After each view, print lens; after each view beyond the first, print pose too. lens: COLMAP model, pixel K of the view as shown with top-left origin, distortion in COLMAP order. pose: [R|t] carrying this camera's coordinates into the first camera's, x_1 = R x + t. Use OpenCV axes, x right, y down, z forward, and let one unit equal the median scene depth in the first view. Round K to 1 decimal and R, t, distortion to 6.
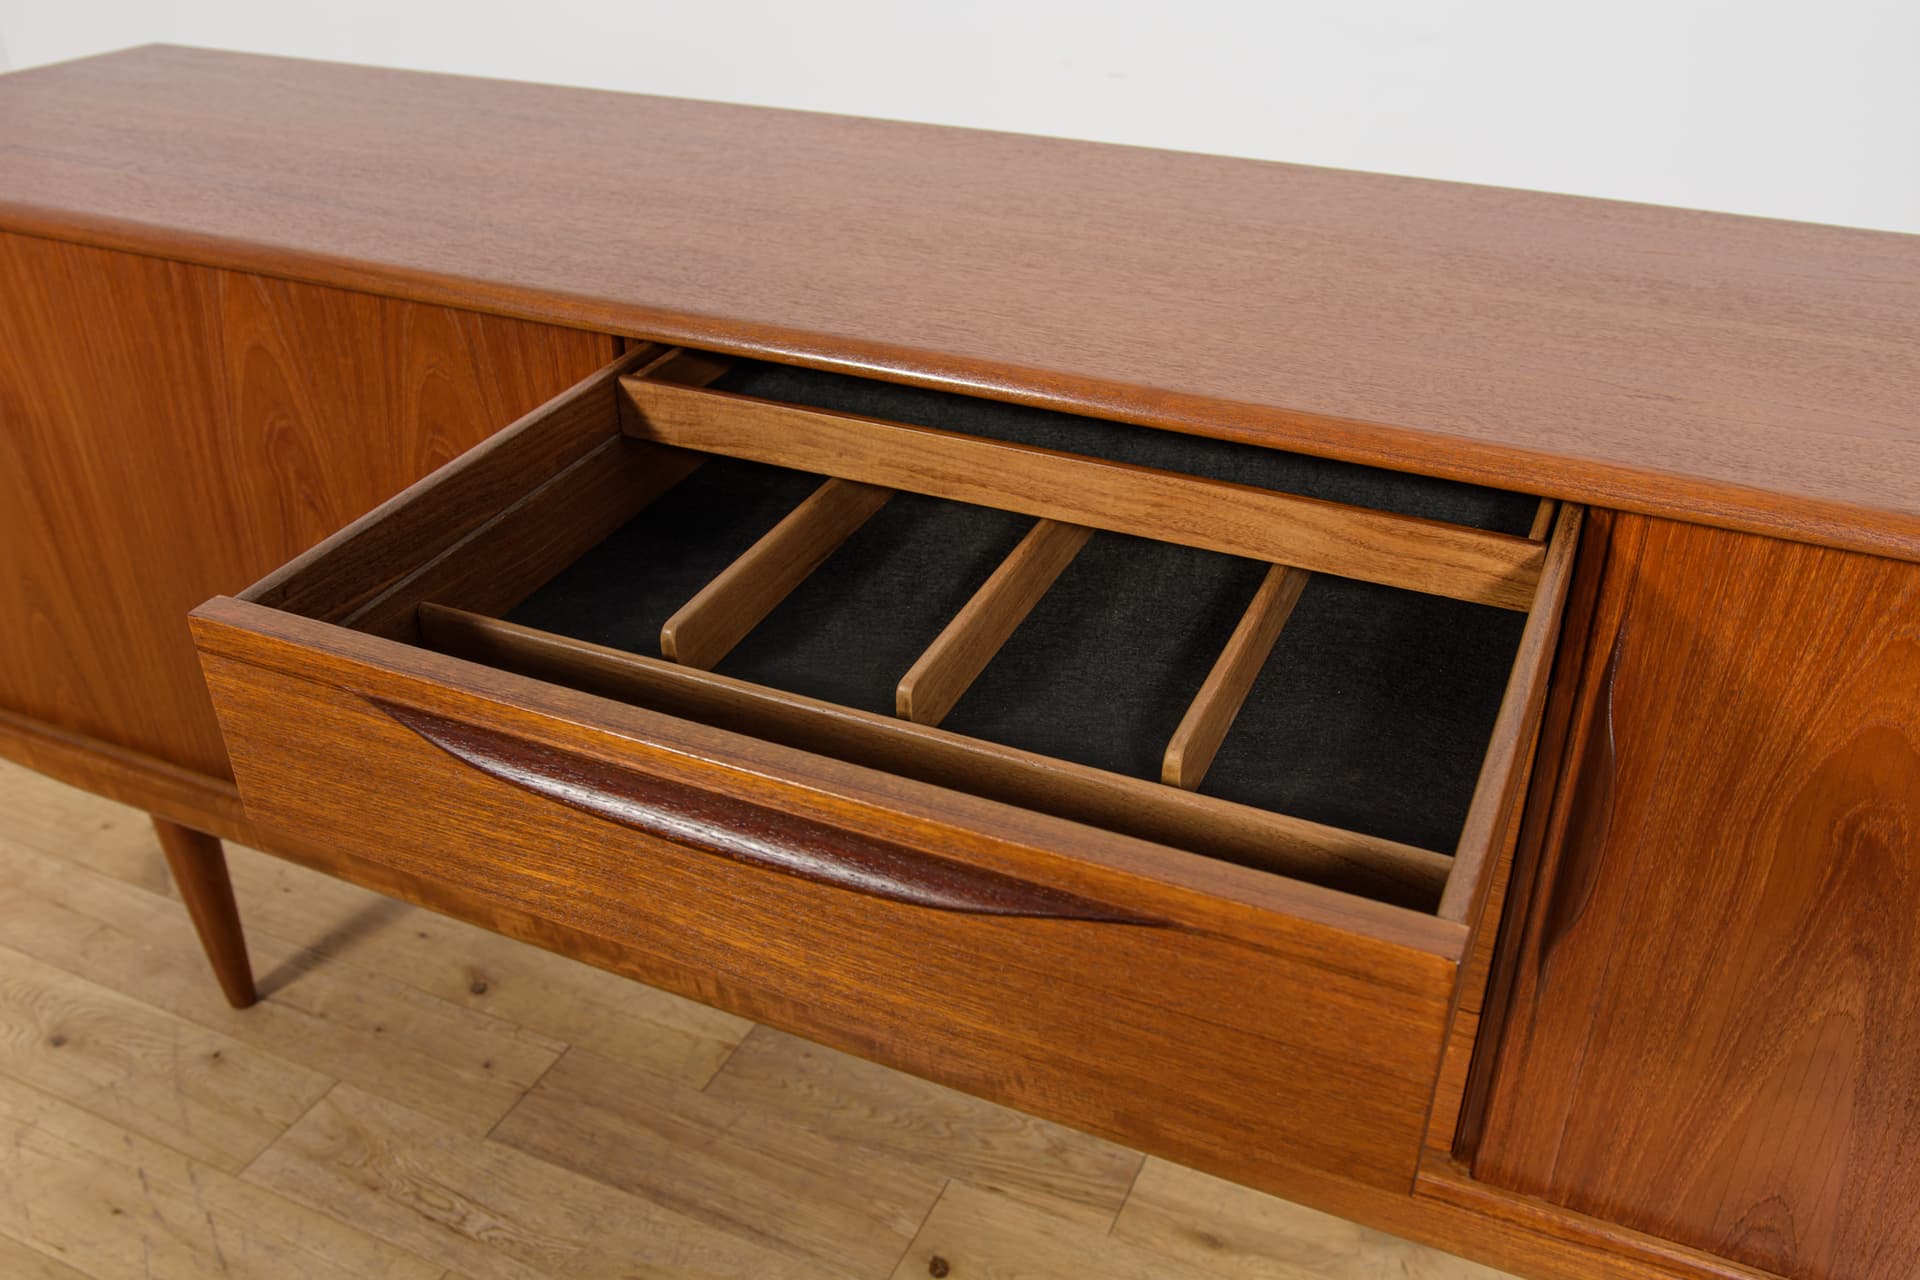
lens RADIAL K [[1664.2, 0, 967.1], [0, 1664.2, 645.3], [0, 0, 1]] dist [-0.062823, 0.072104]
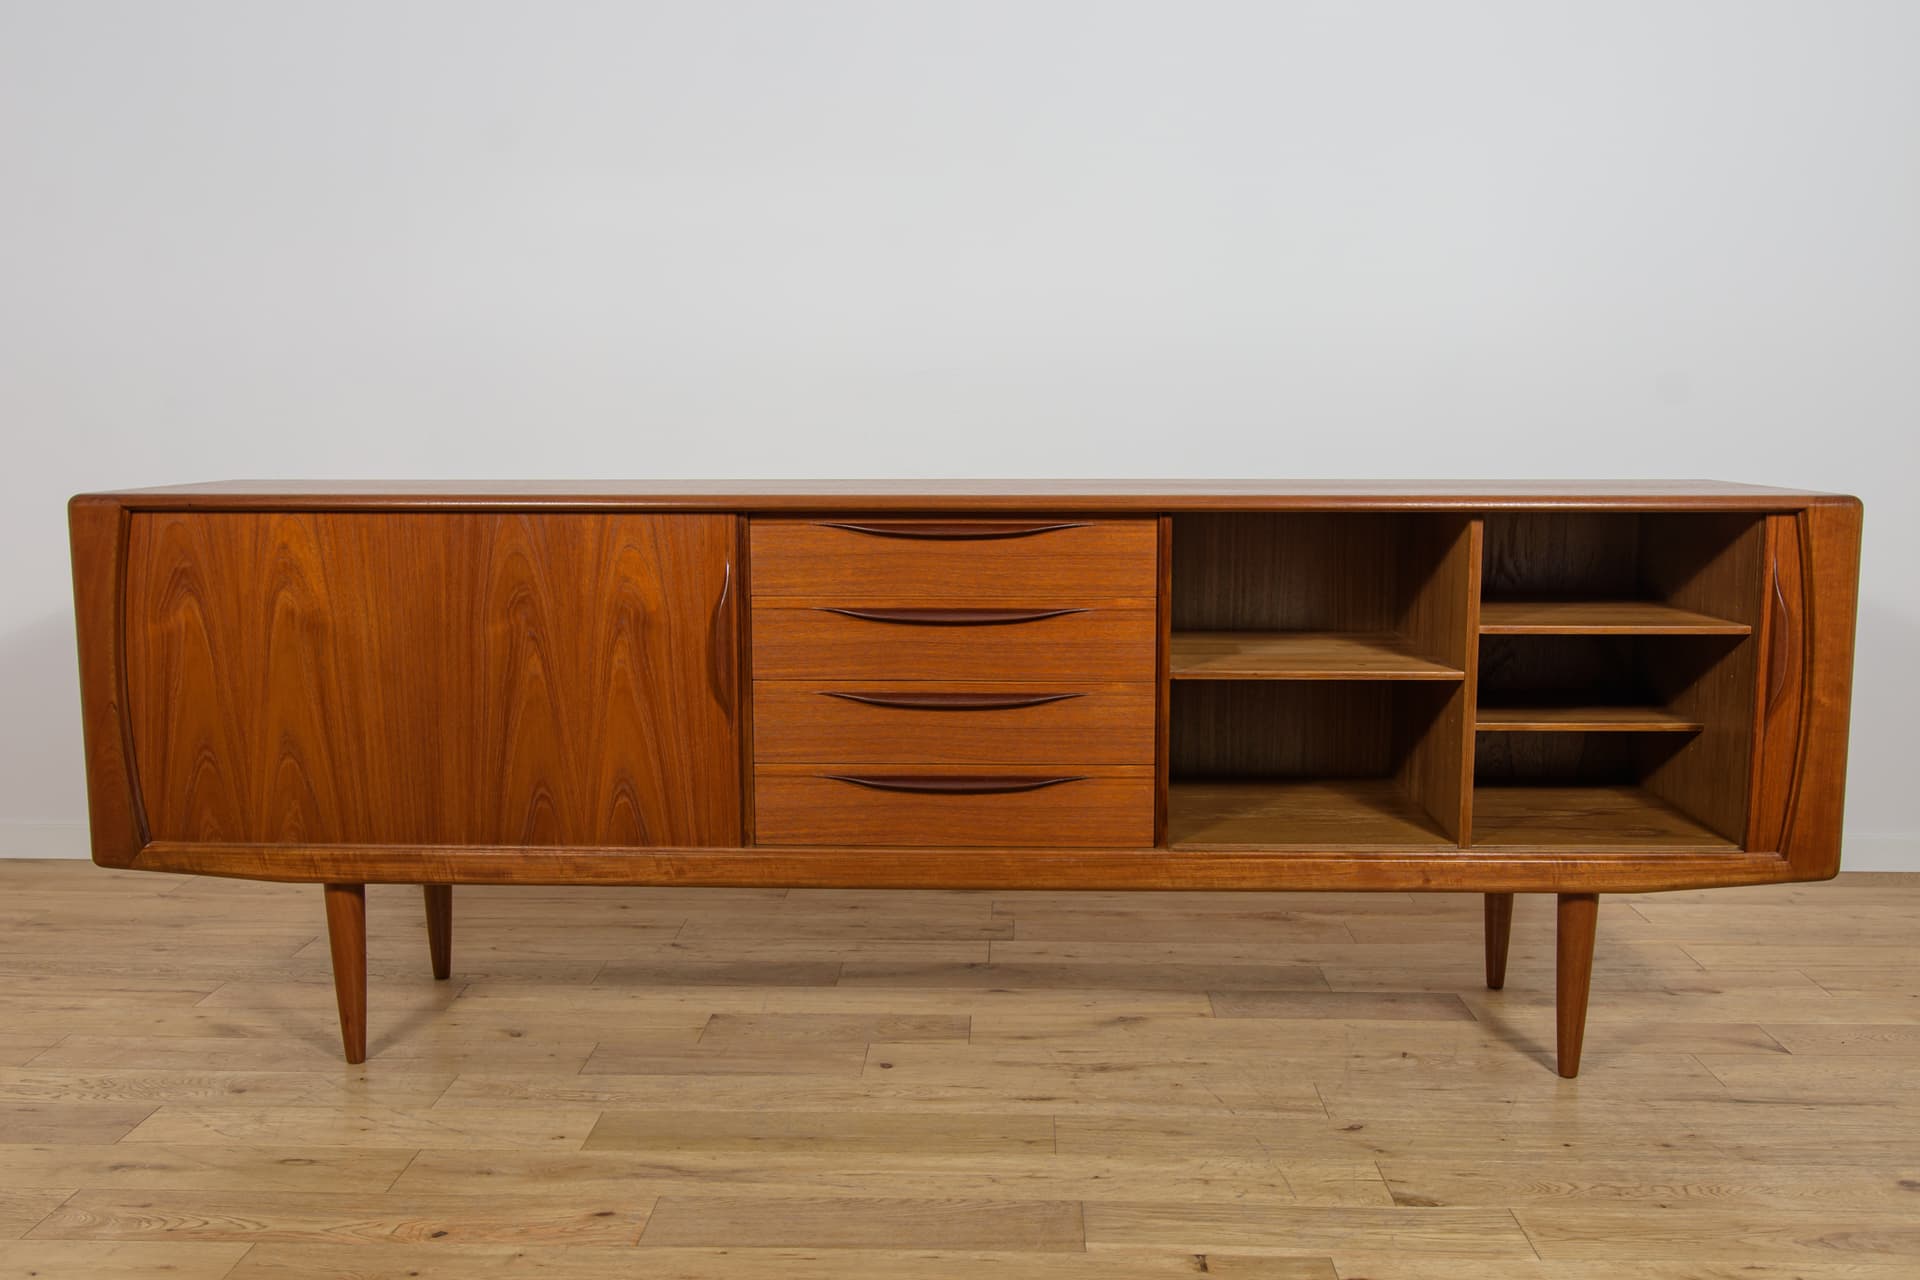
lens RADIAL K [[1769.7, 0, 957.9], [0, 1769.7, 638.0], [0, 0, 1]] dist [-0.043845, 0.076710]
pose [[0.923207, -0.057666, 0.379953, -0.737737], [0.197237, 0.919631, -0.339672, 0.719391], [-0.329829, 0.388528, 0.860383, -0.929582]]
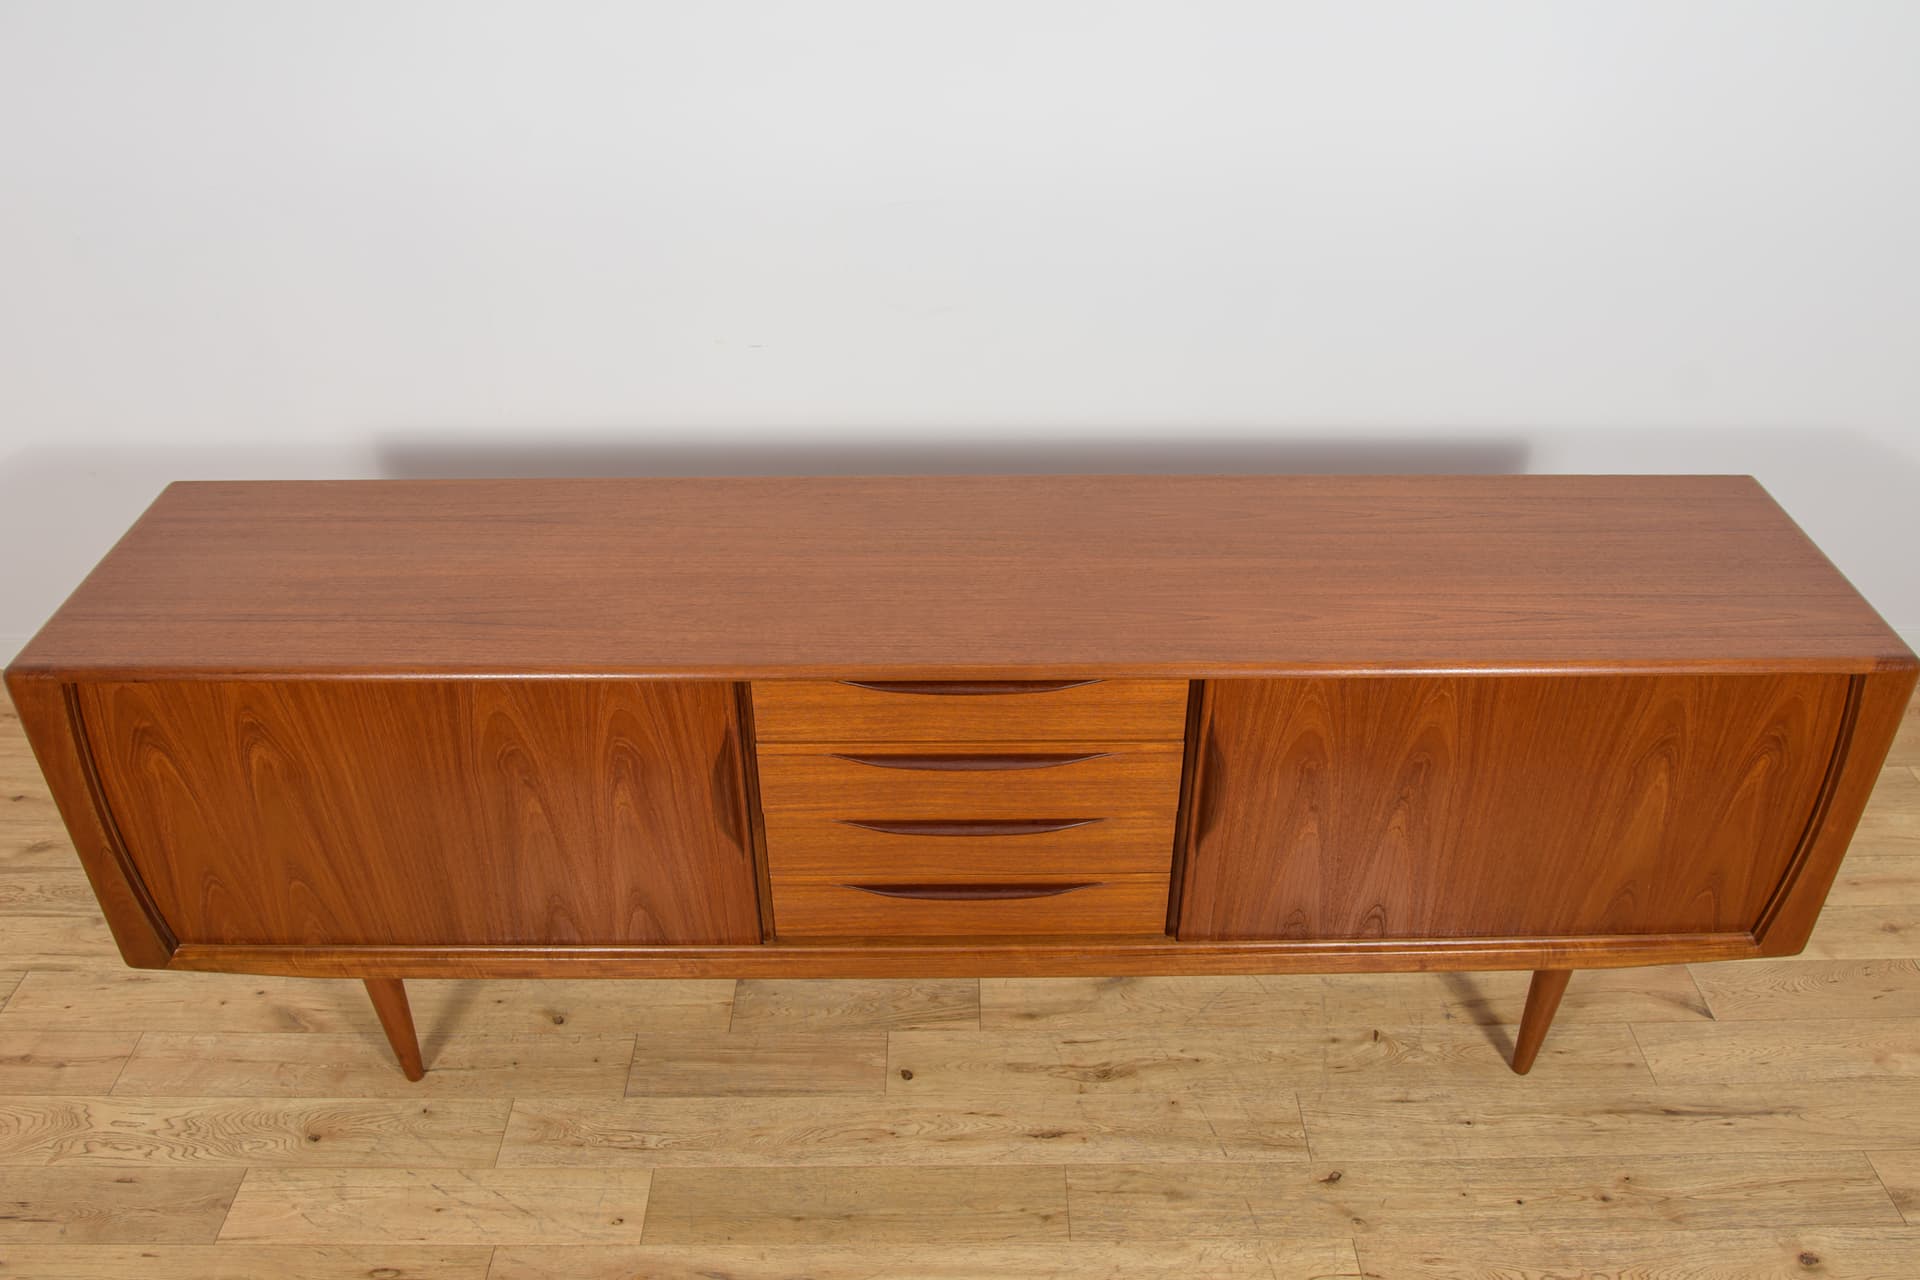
lens RADIAL K [[1539.2, 0, 973.5], [0, 1539.2, 646.7], [0, 0, 1]] dist [-0.081353, 0.060733]
pose [[0.905115, -0.240278, 0.350762, -0.522854], [0.214498, 0.970371, 0.111226, -0.322992], [-0.367094, -0.025434, 0.929836, -0.749239]]
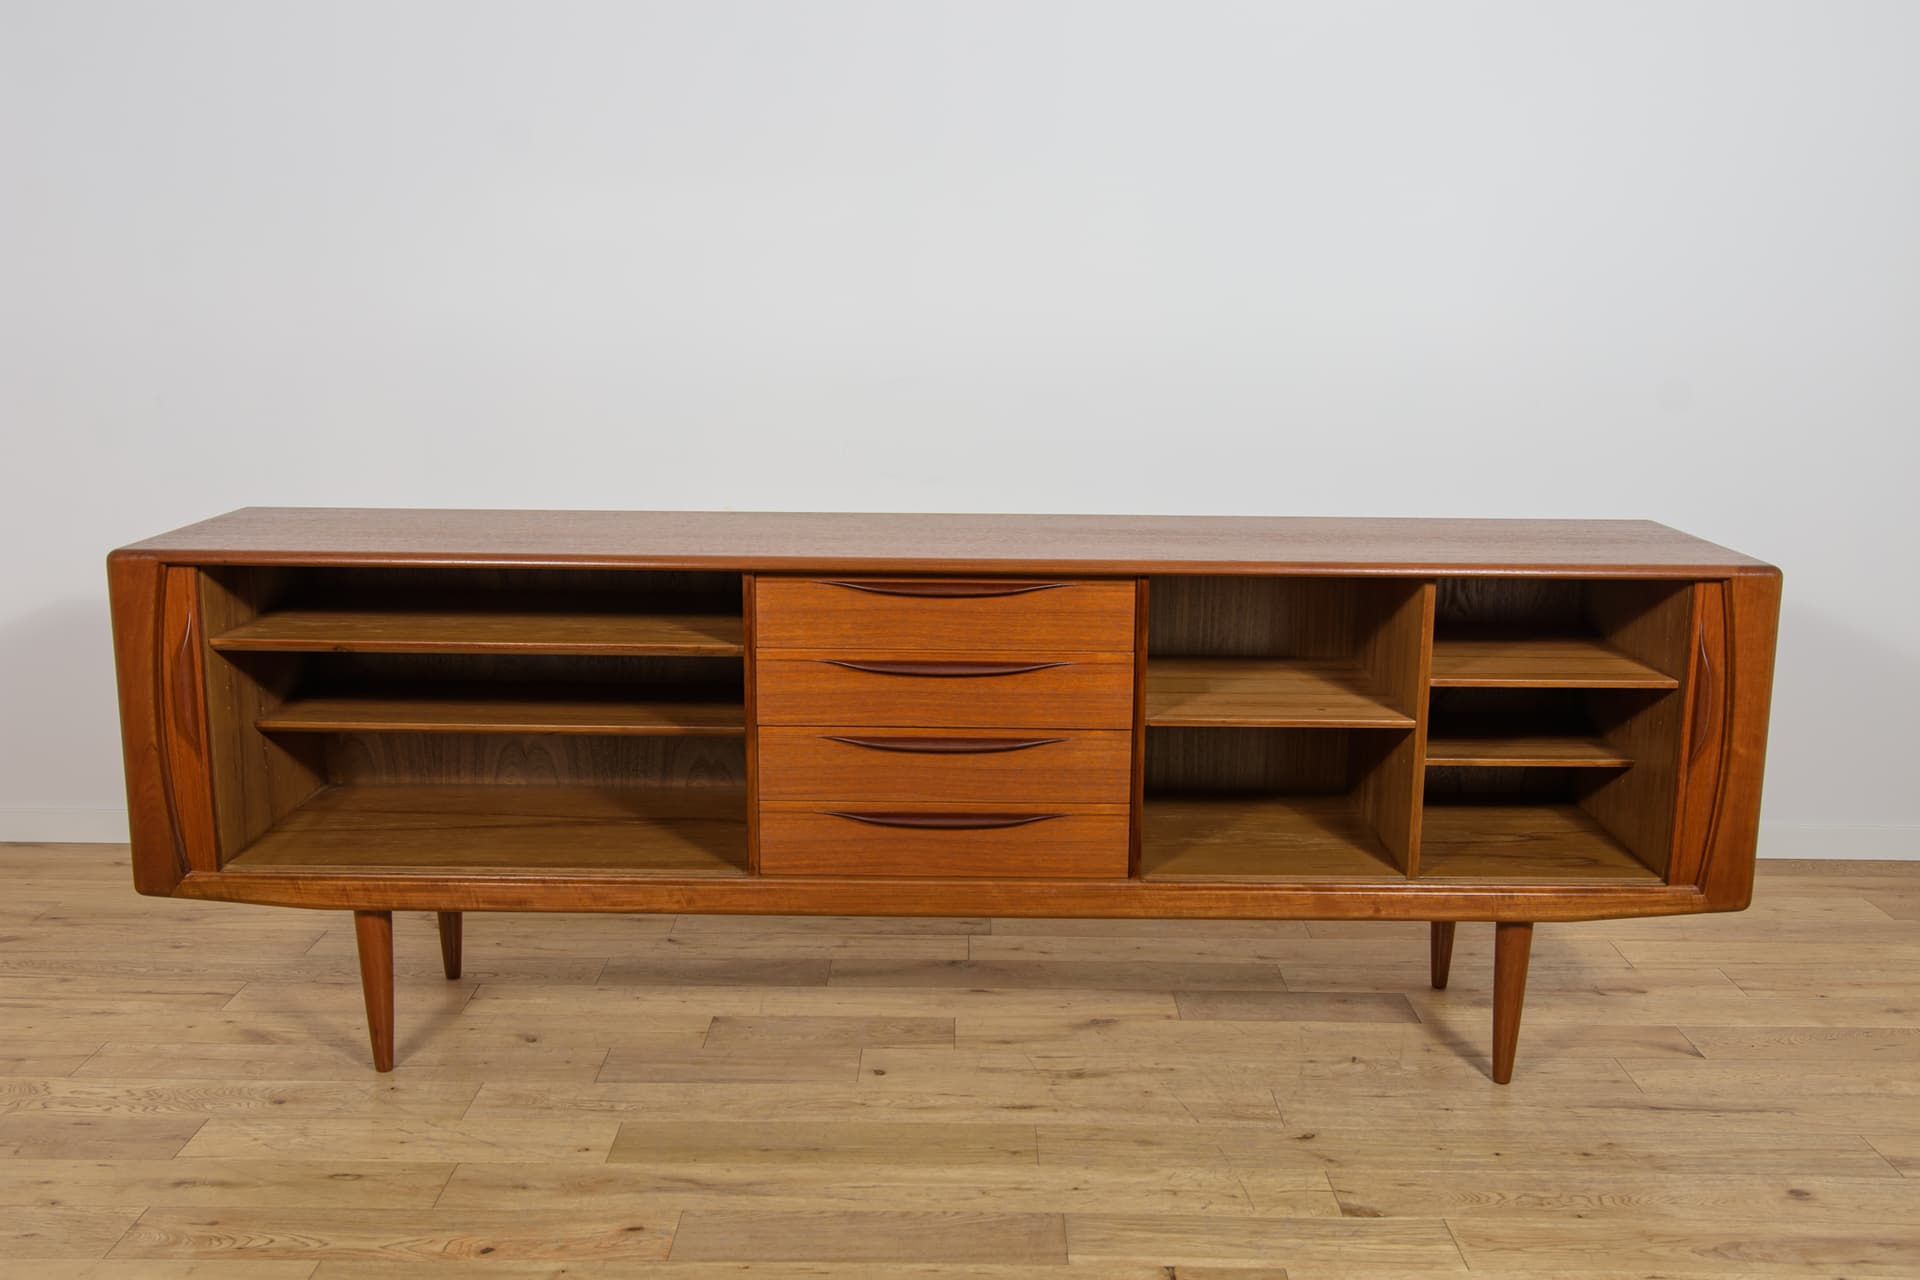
lens RADIAL K [[1829.5, 0, 962.5], [0, 1829.5, 639.4], [0, 0, 1]] dist [-0.031642, 0.084123]
pose [[0.911329, -0.078814, 0.404064, -0.863799], [0.201703, 0.941106, -0.271358, 0.587420], [-0.358881, 0.328798, 0.873554, -1.189514]]
